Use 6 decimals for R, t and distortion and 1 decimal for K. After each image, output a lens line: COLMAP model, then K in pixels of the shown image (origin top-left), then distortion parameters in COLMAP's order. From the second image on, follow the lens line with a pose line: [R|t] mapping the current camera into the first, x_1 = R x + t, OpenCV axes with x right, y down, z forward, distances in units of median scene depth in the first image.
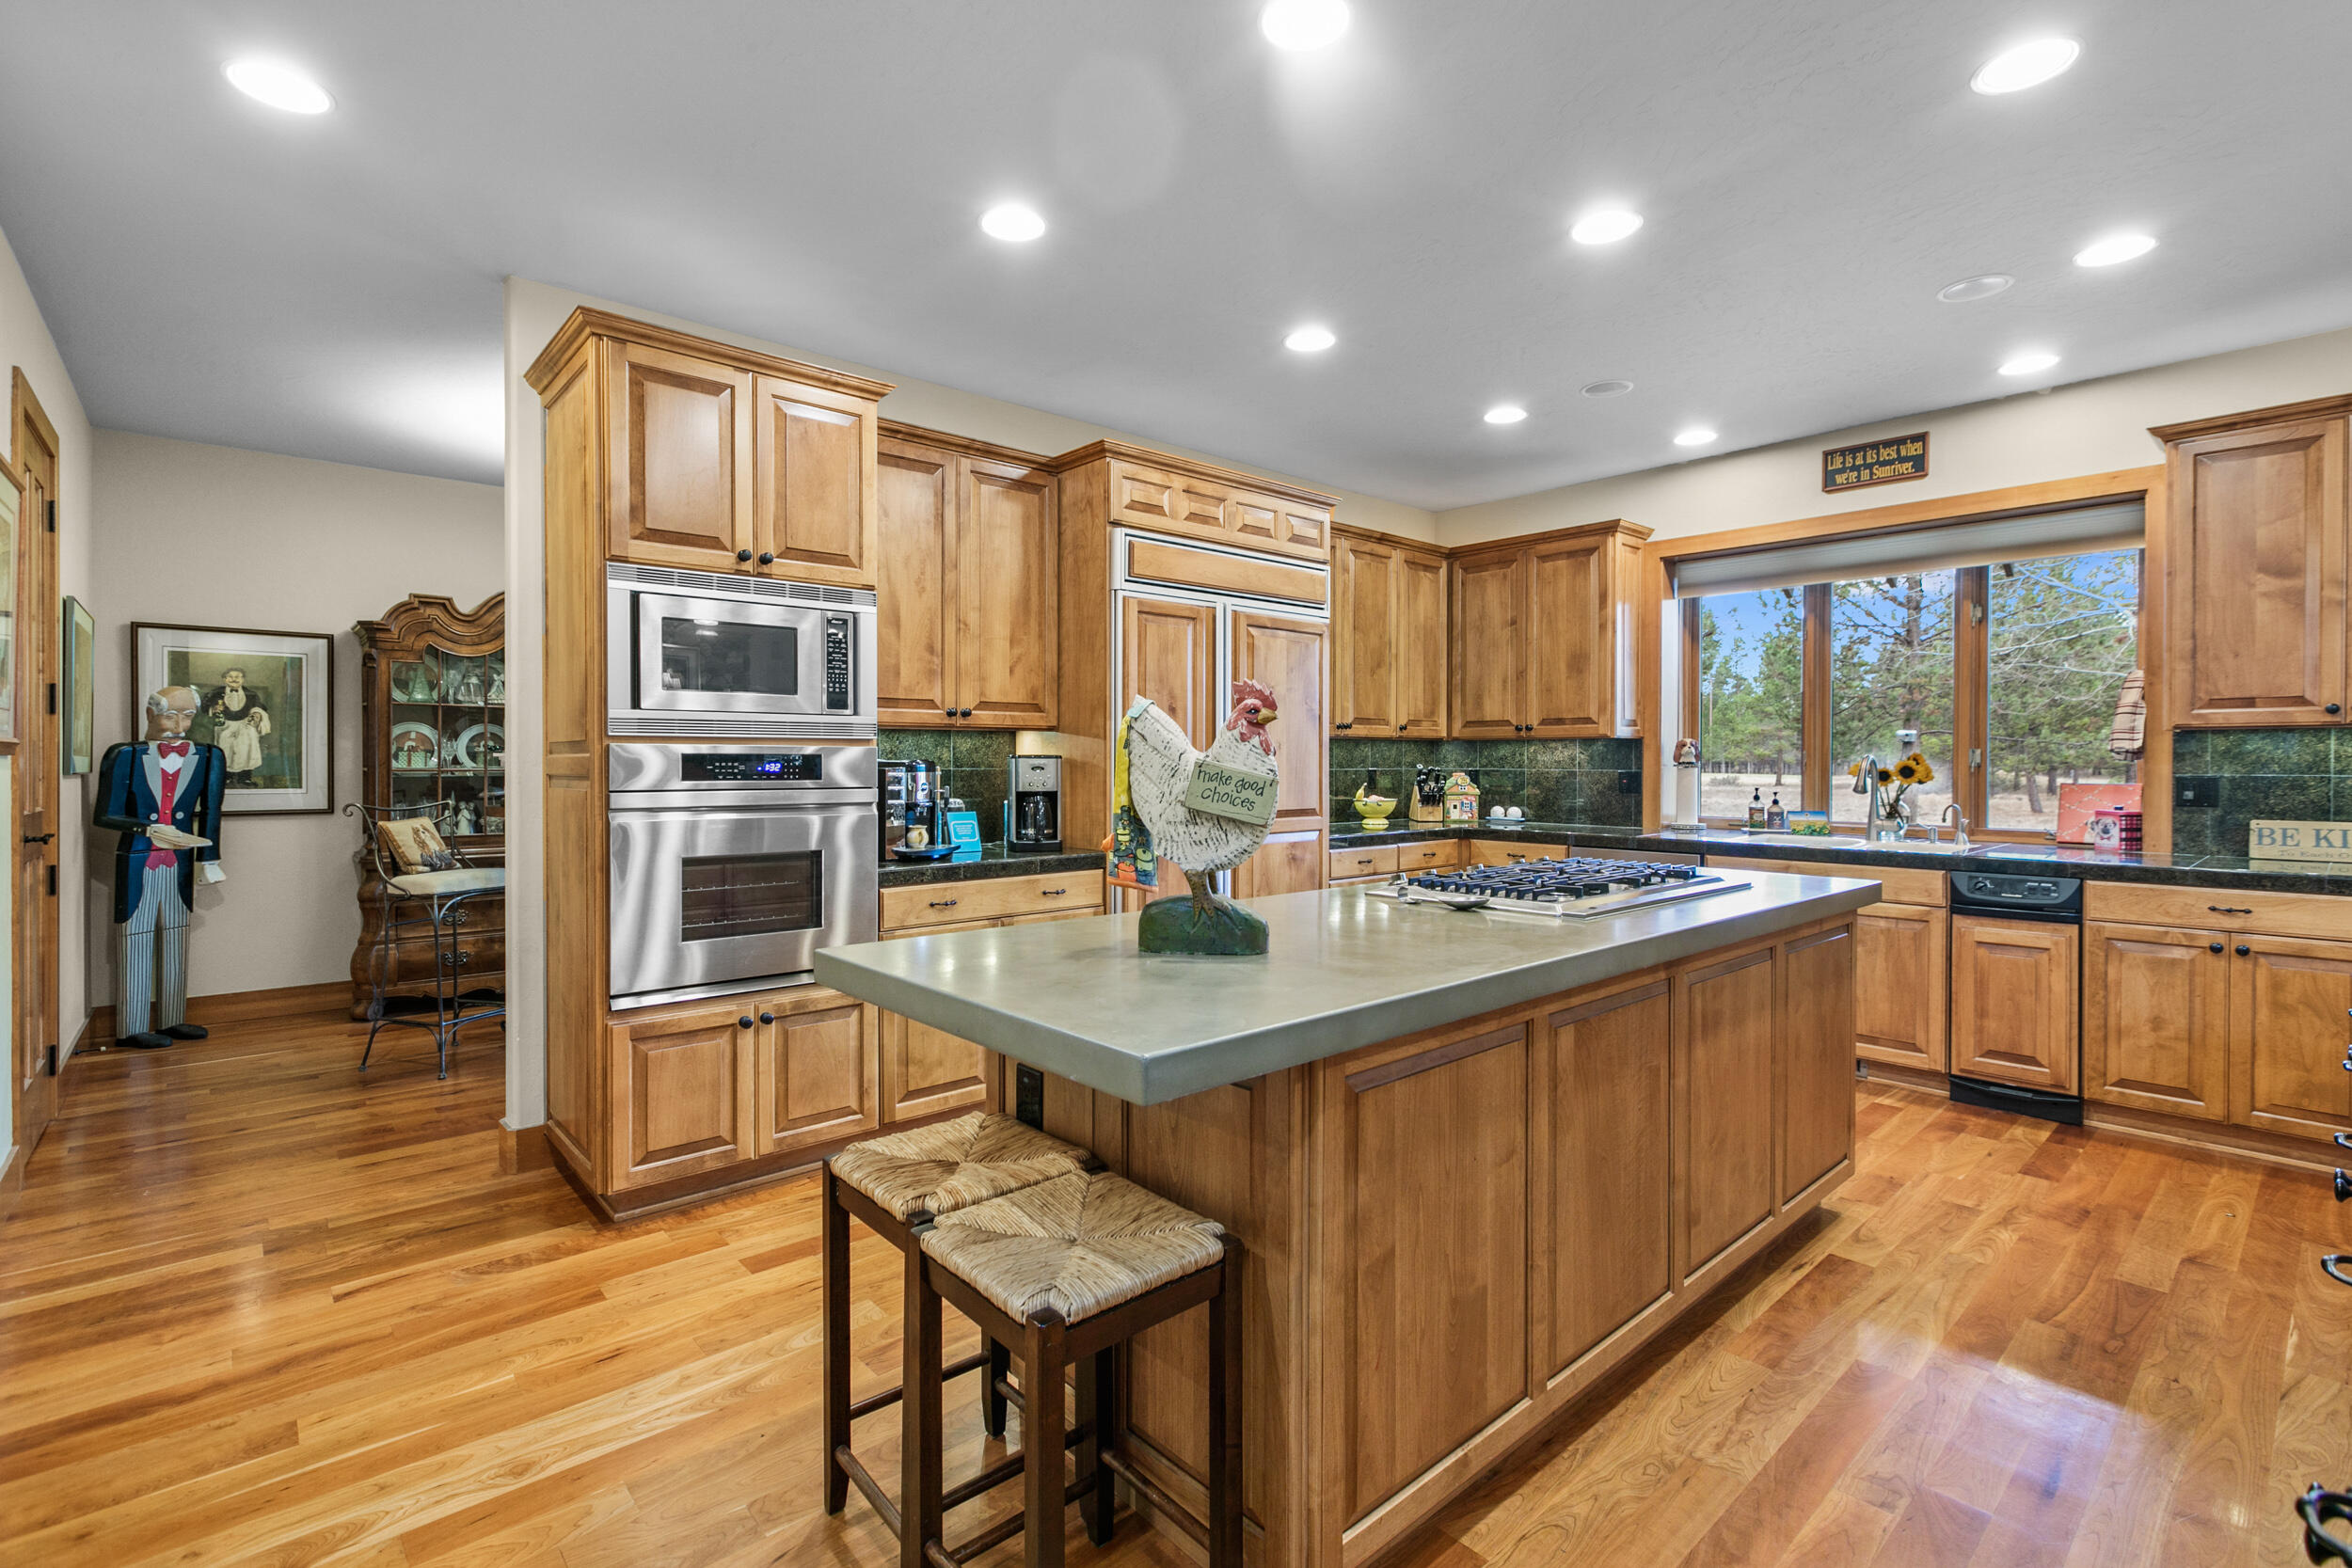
lens RADIAL K [[1070.3, 0, 1185.0], [0, 1070.3, 775.0], [0, 0, 1]] dist [0.002225, -0.000155]
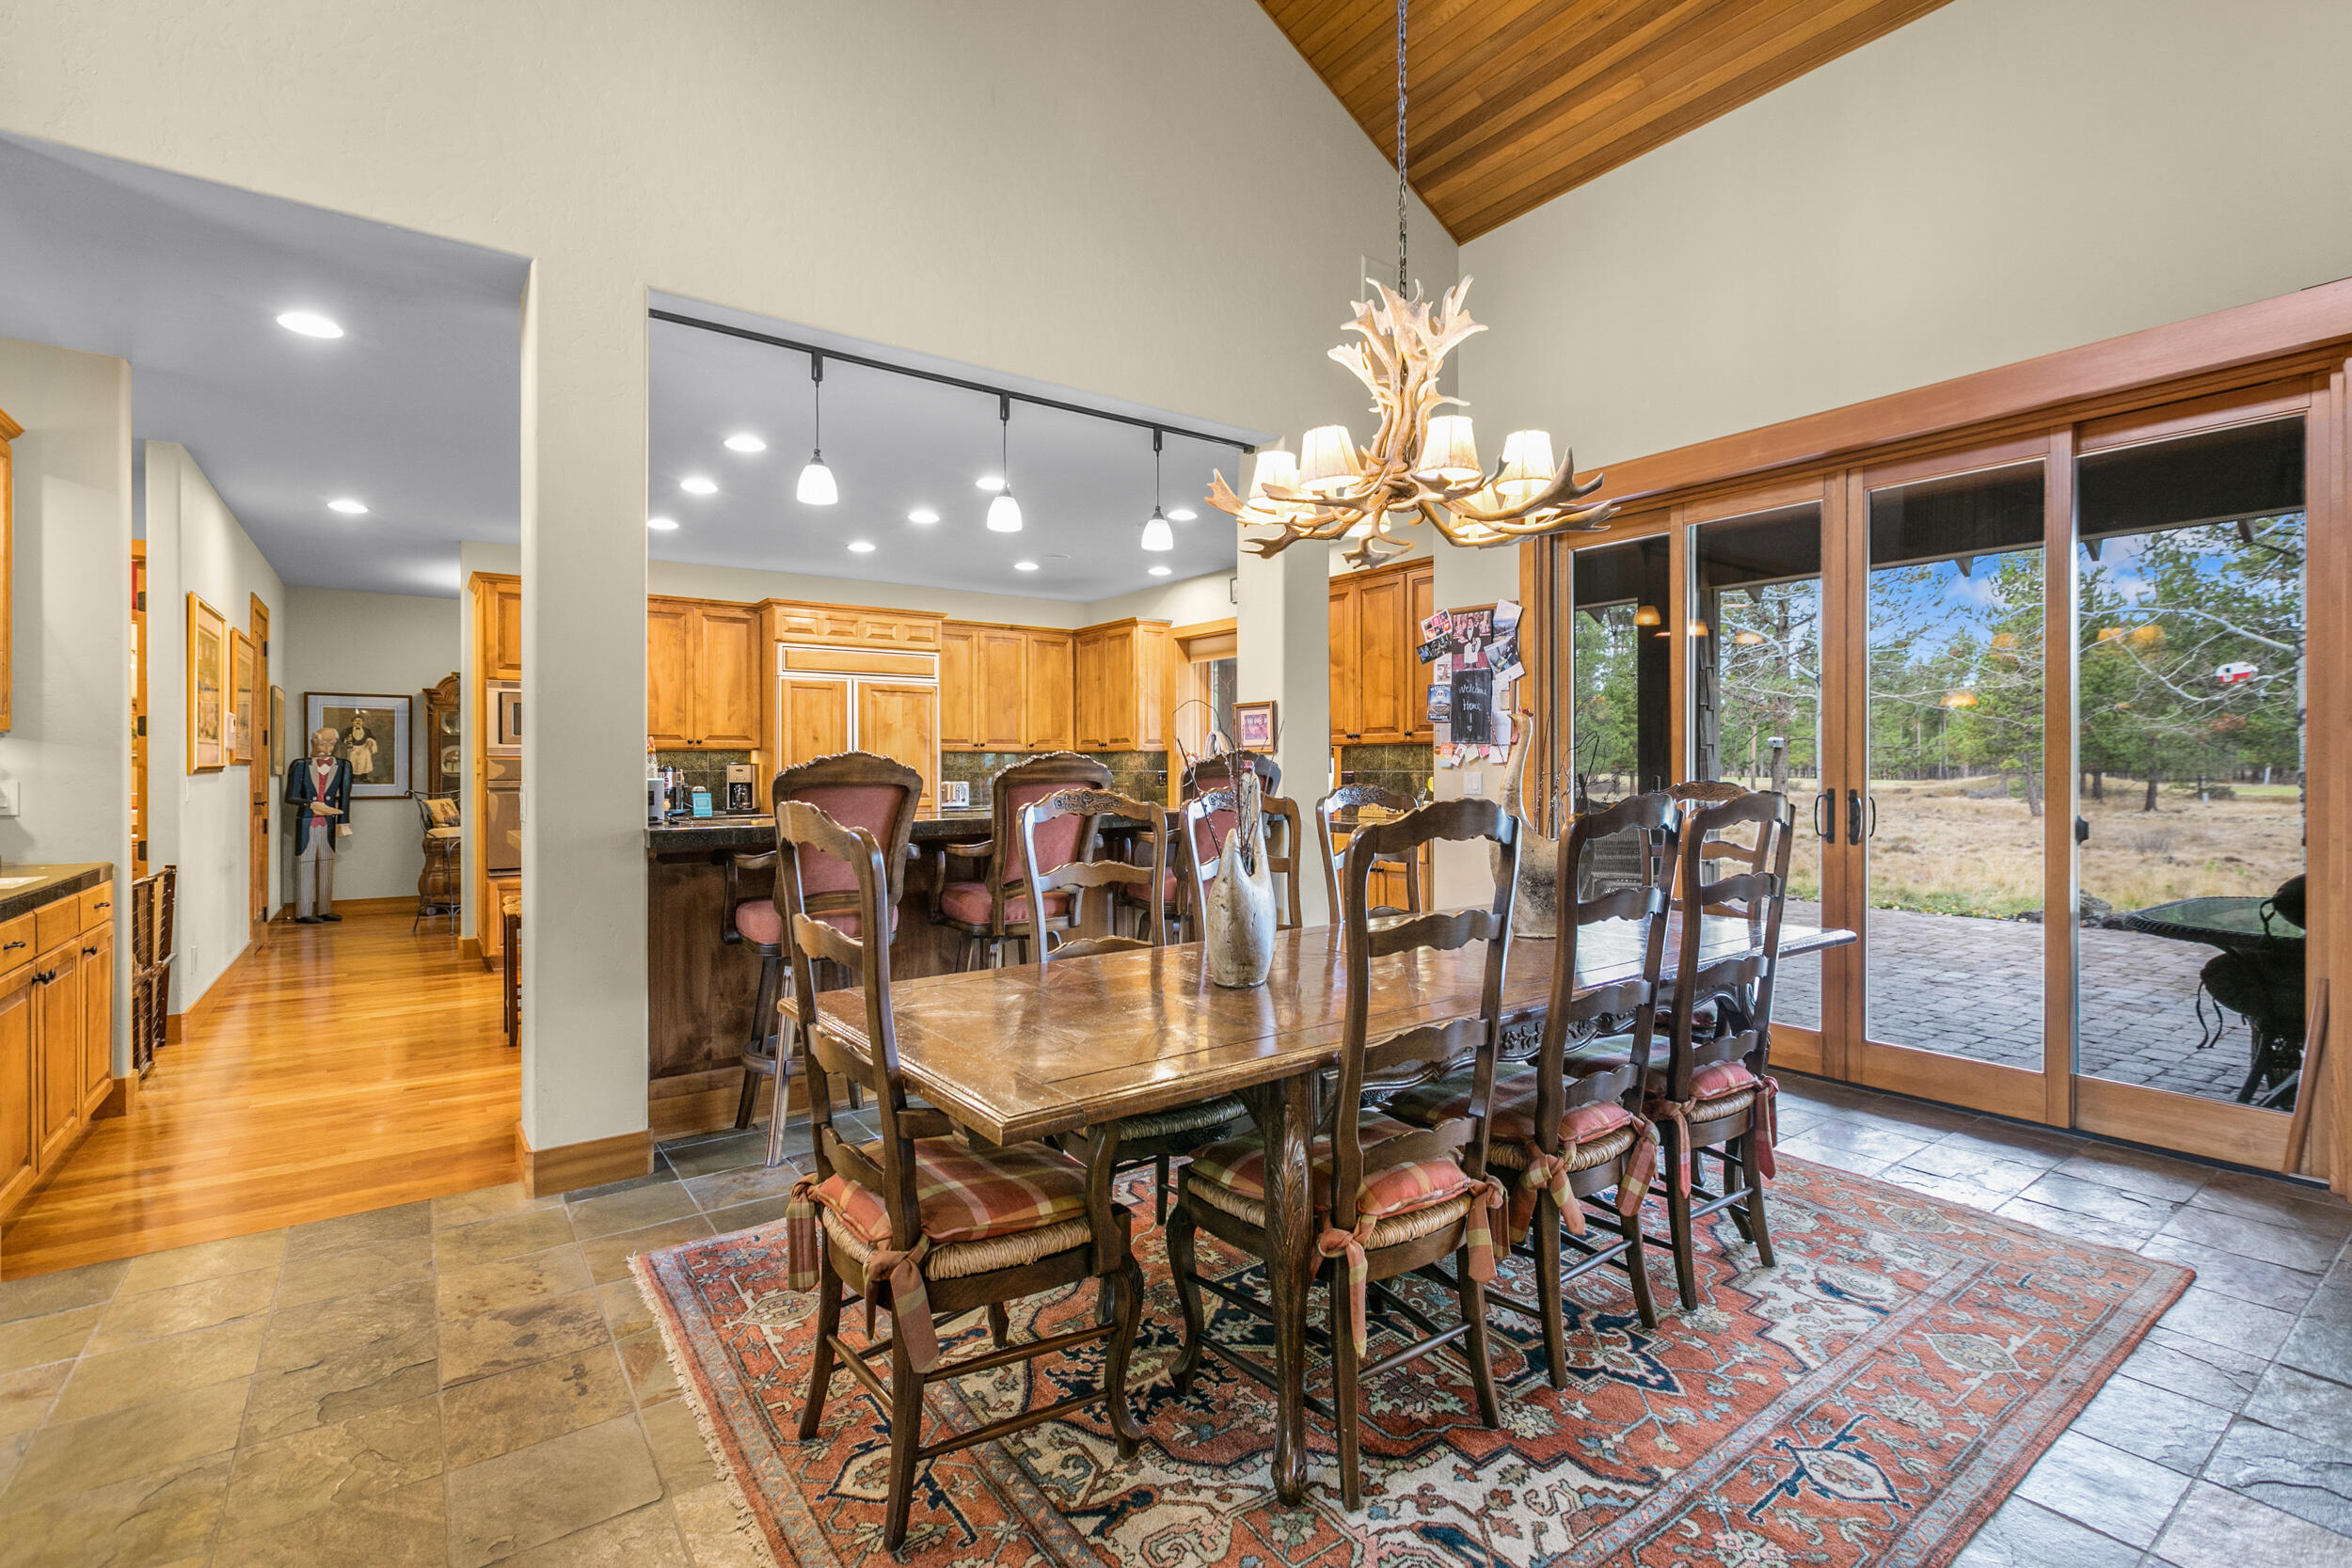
lens RADIAL K [[1070.3, 0, 1188.2], [0, 1070.3, 773.7], [0, 0, 1]] dist [0.002225, -0.000155]
pose [[0.995167, -0.003680, -0.098125, 0.722405], [0.002929, 0.999965, -0.007801, 0.014875], [0.098150, 0.007476, 0.995144, -0.695549]]
